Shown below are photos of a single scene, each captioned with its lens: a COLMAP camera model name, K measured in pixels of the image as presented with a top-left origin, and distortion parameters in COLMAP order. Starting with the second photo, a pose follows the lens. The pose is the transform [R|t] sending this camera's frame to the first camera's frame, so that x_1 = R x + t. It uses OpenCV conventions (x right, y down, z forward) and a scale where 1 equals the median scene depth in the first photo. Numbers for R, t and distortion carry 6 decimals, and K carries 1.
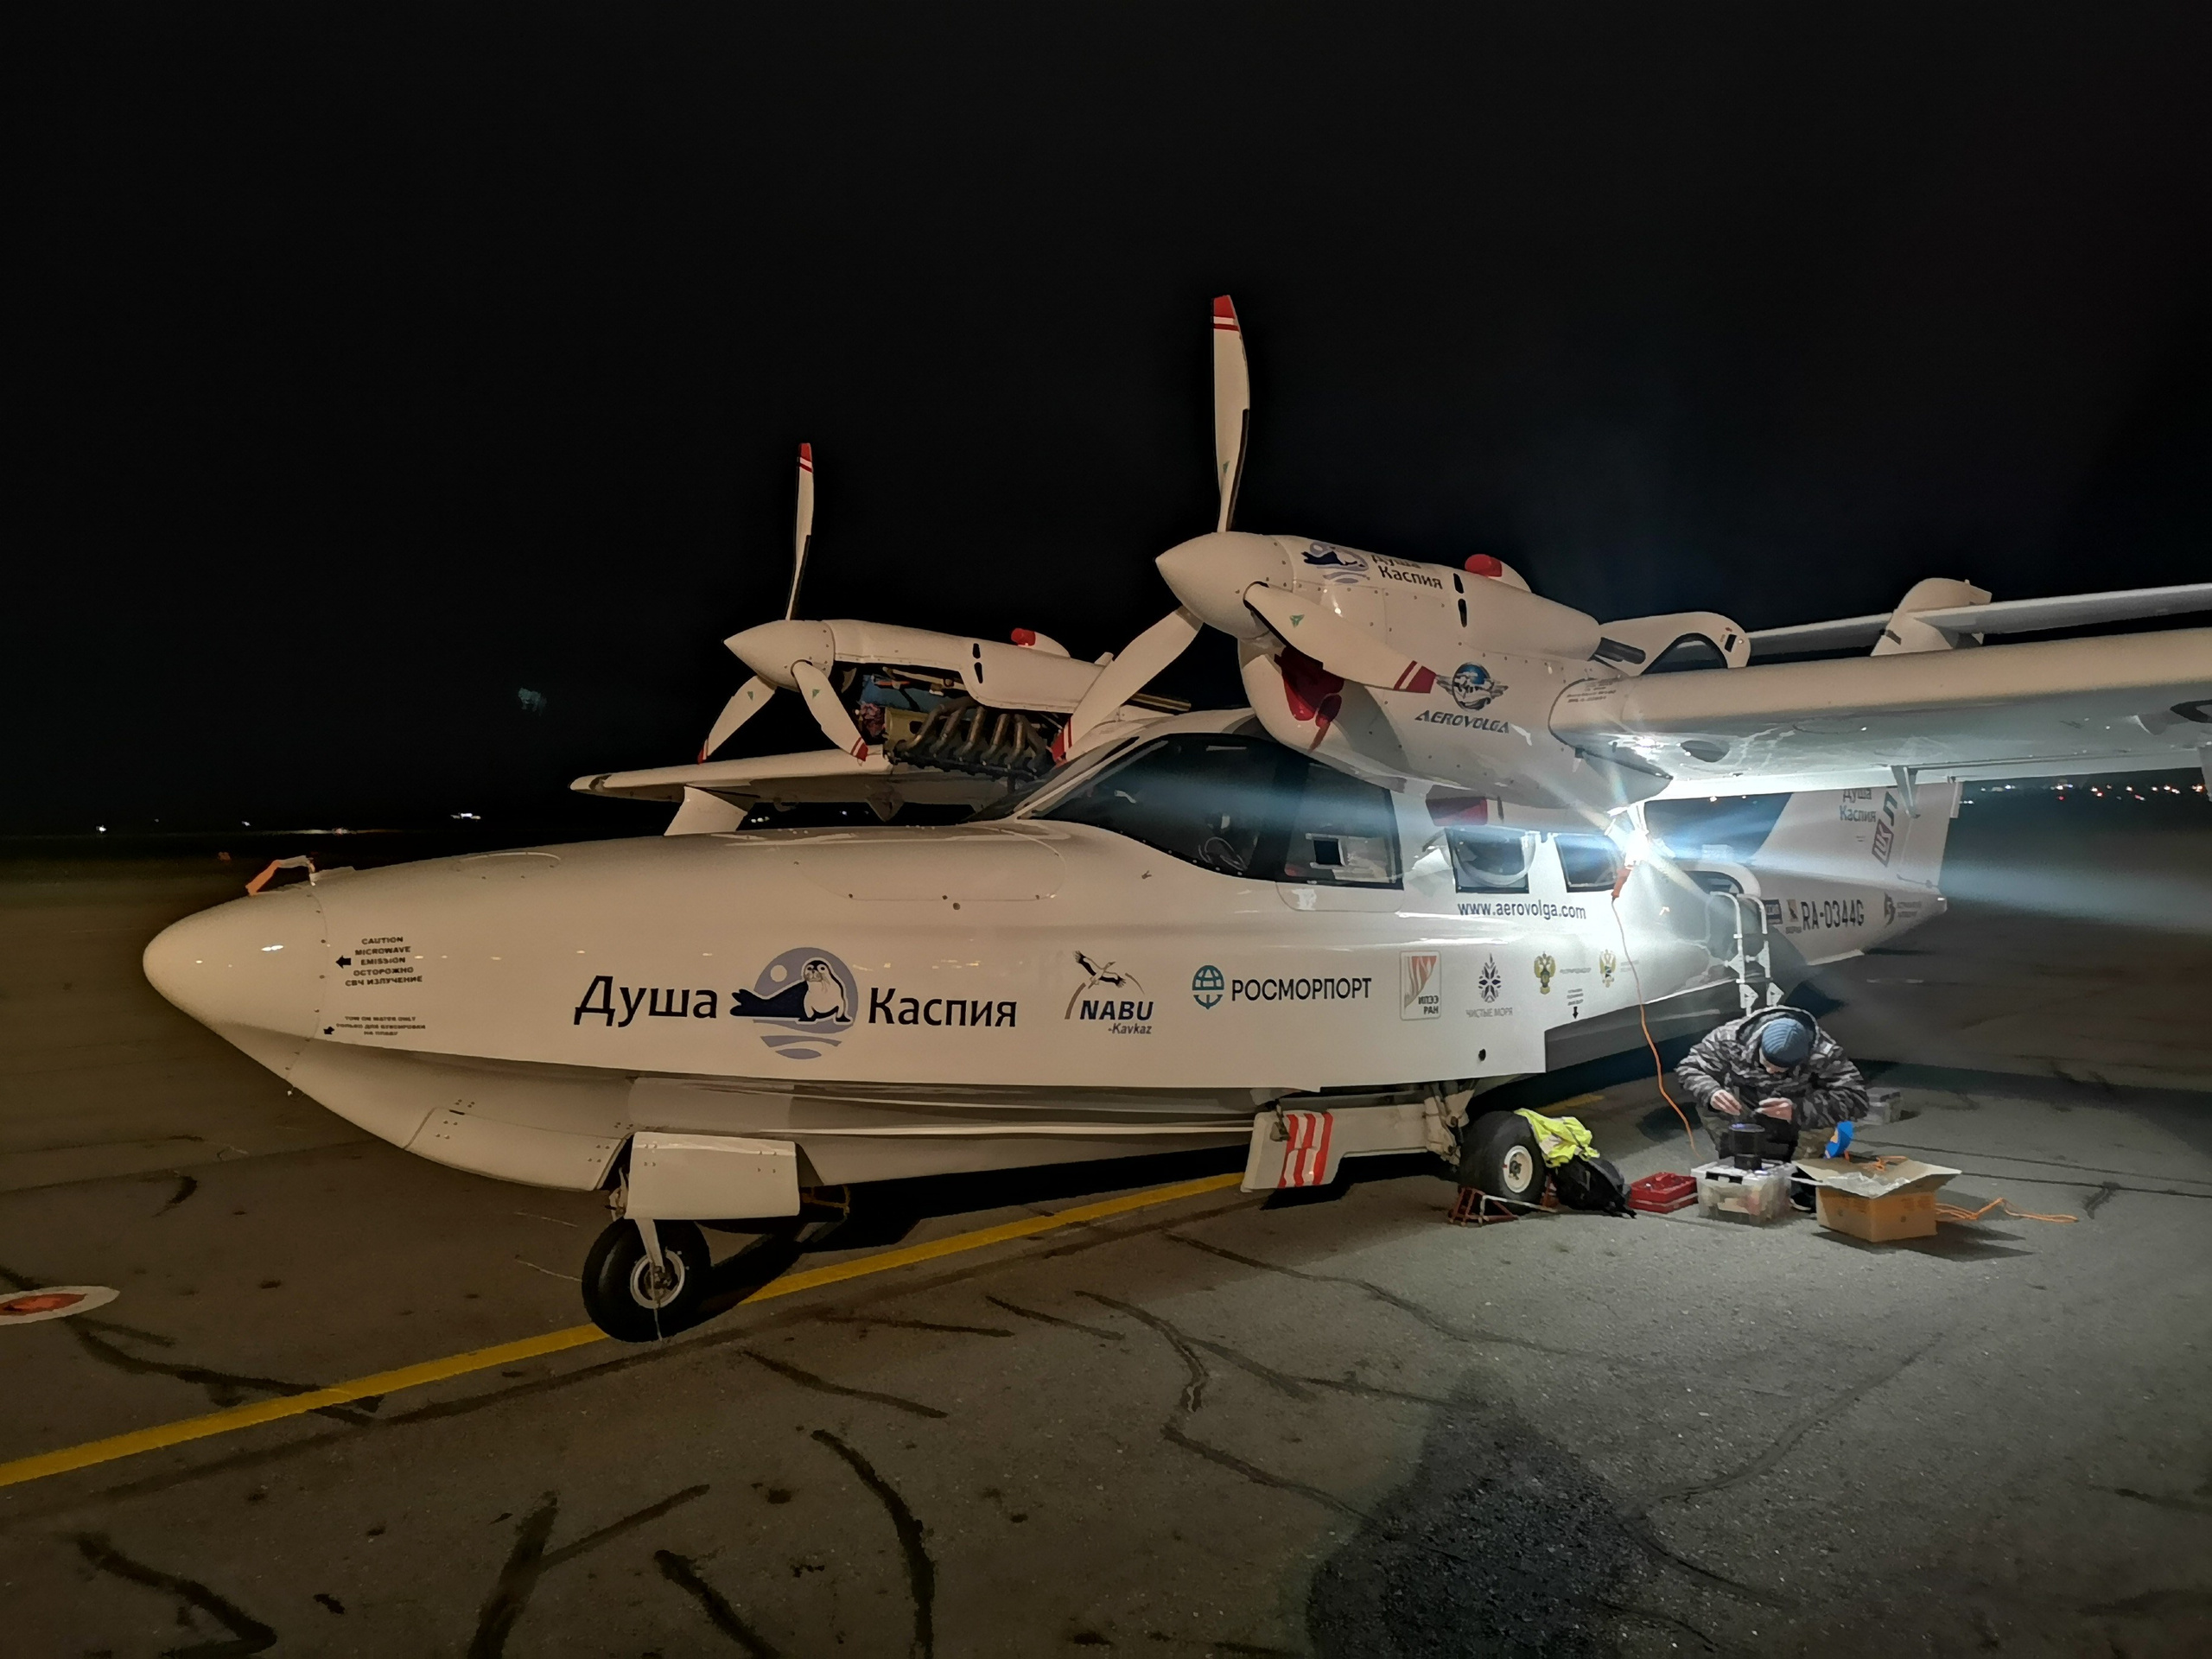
lens RADIAL K [[1690.8, 0, 1106.0], [0, 1690.8, 829.5], [0, 0, 1]] dist [0.024477, -0.004566]
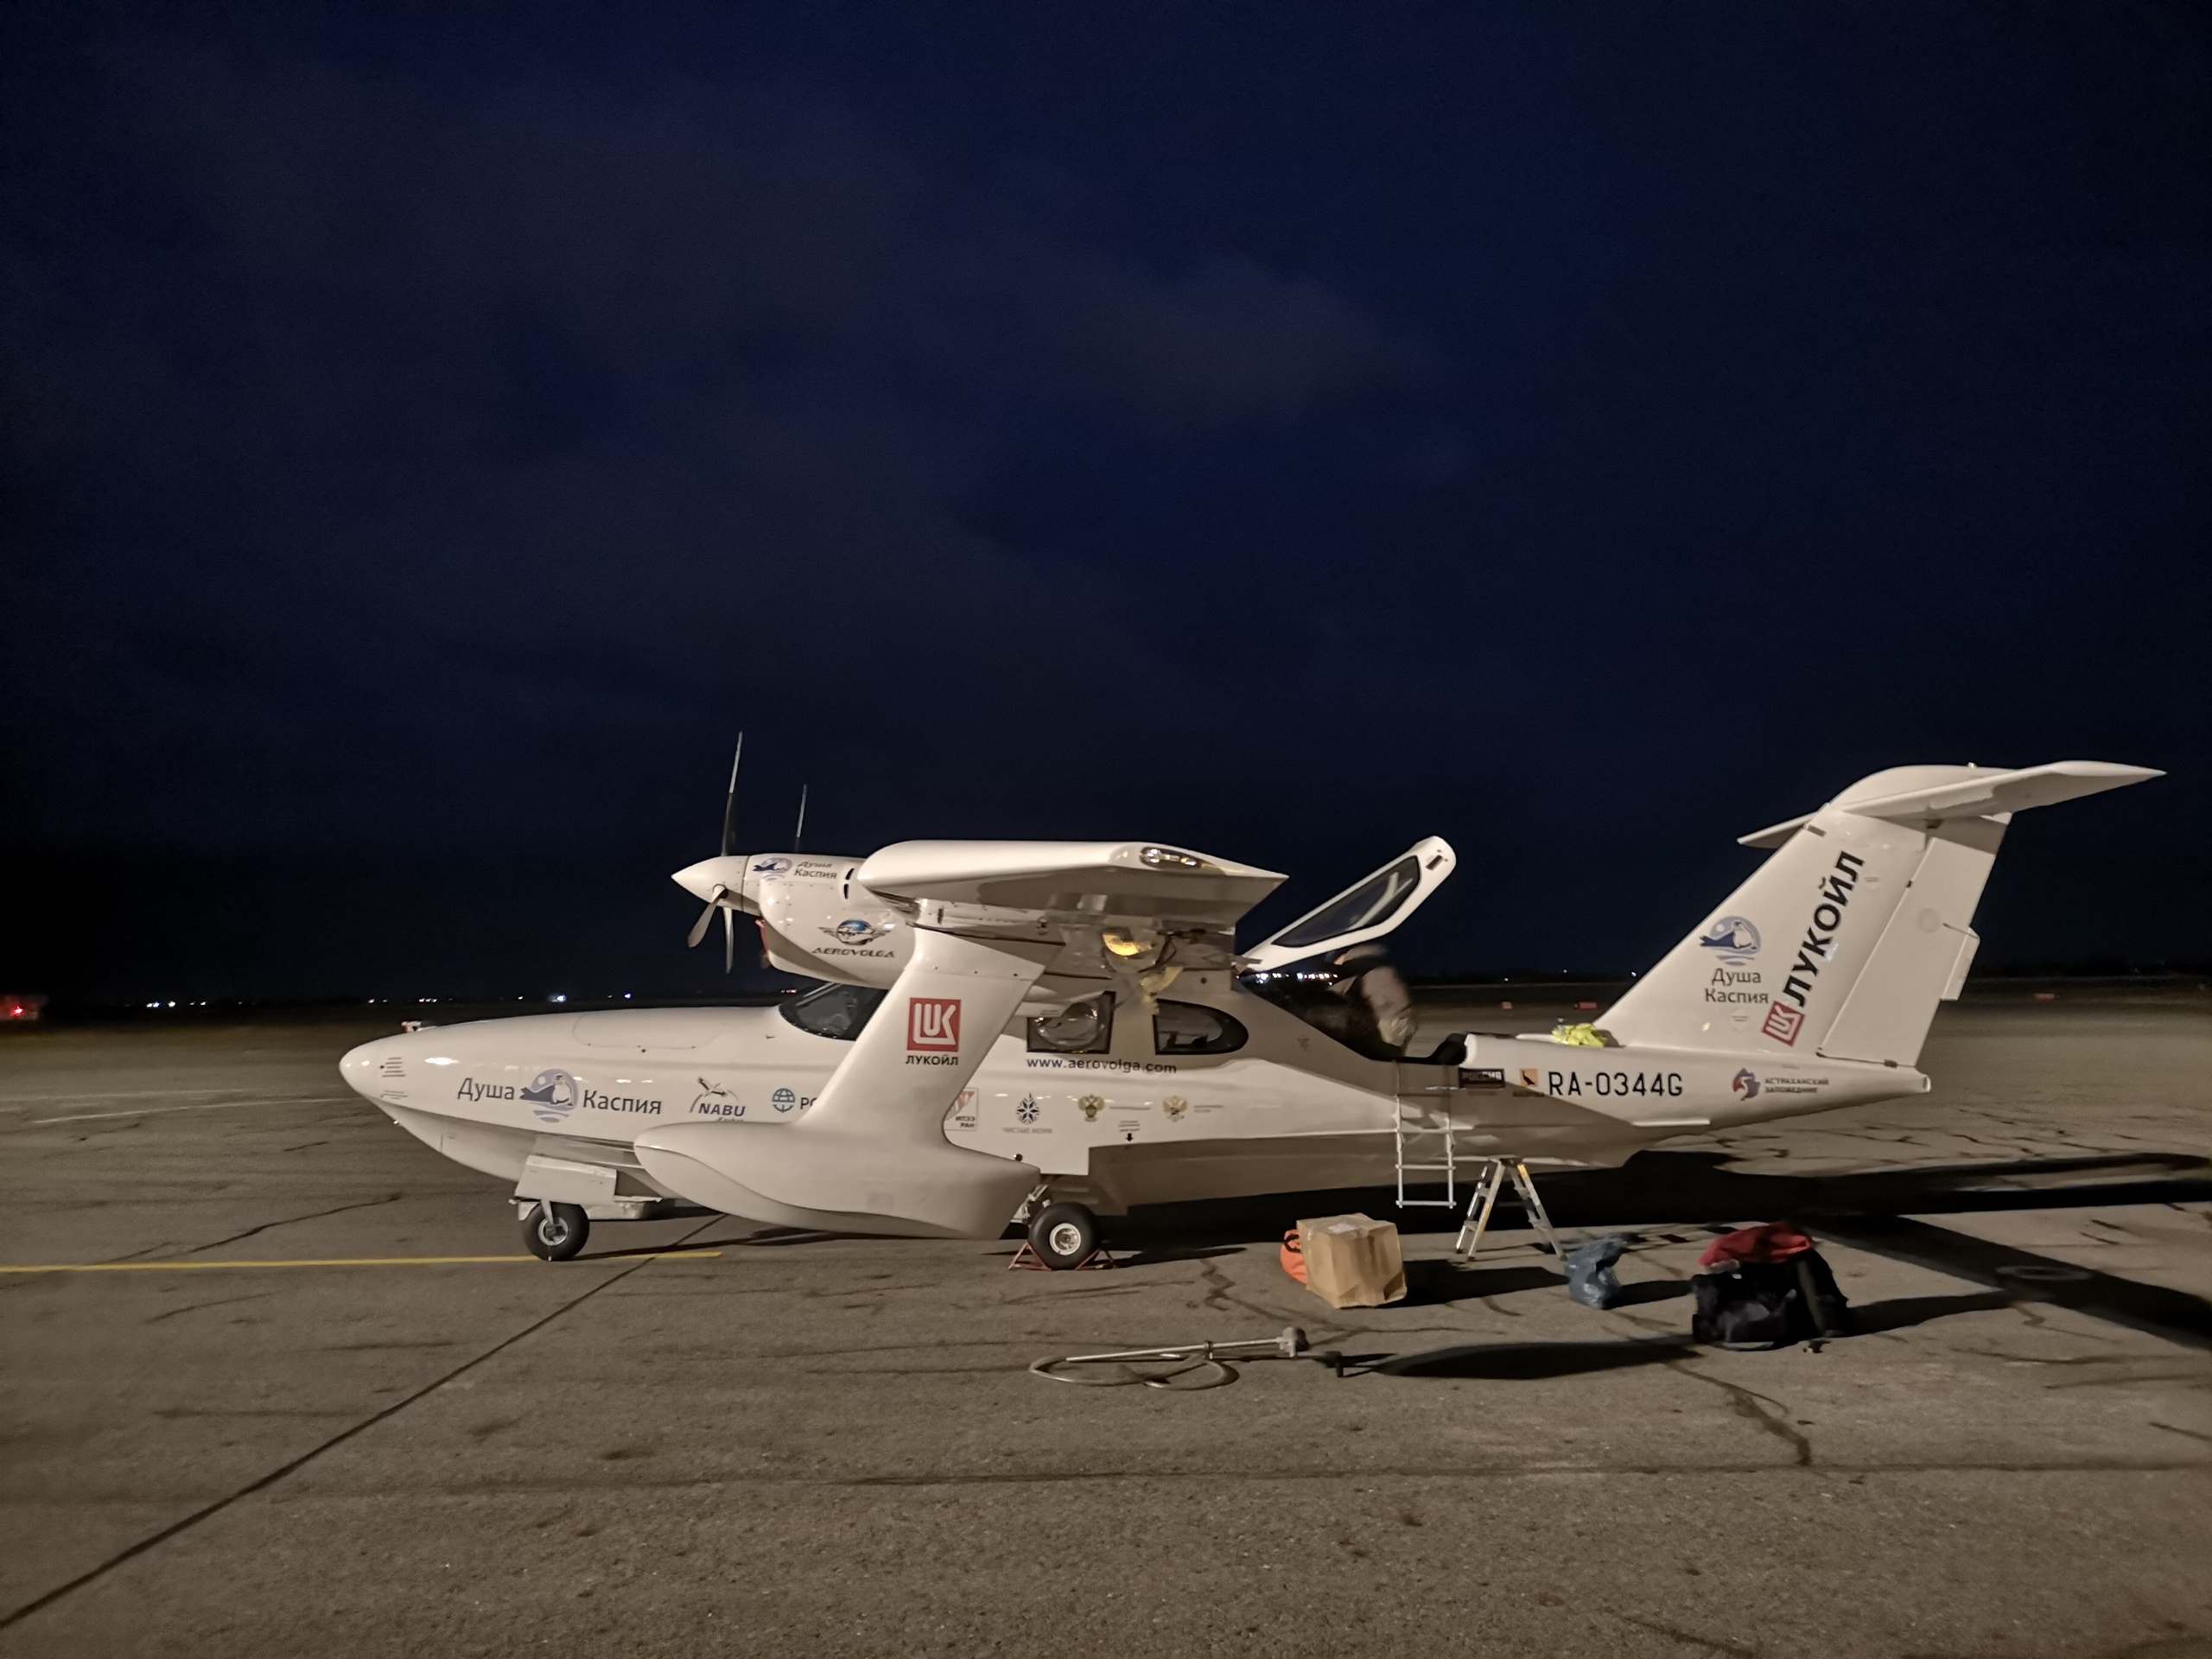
lens RADIAL K [[1690.8, 0, 1106.0], [0, 1690.8, 829.5], [0, 0, 1]] dist [0.024477, -0.004566]
pose [[0.792926, -0.059268, -0.606429, 1.503970], [0.000701, 0.995346, -0.096361, -0.020932], [0.609318, 0.075982, 0.789277, -0.246726]]
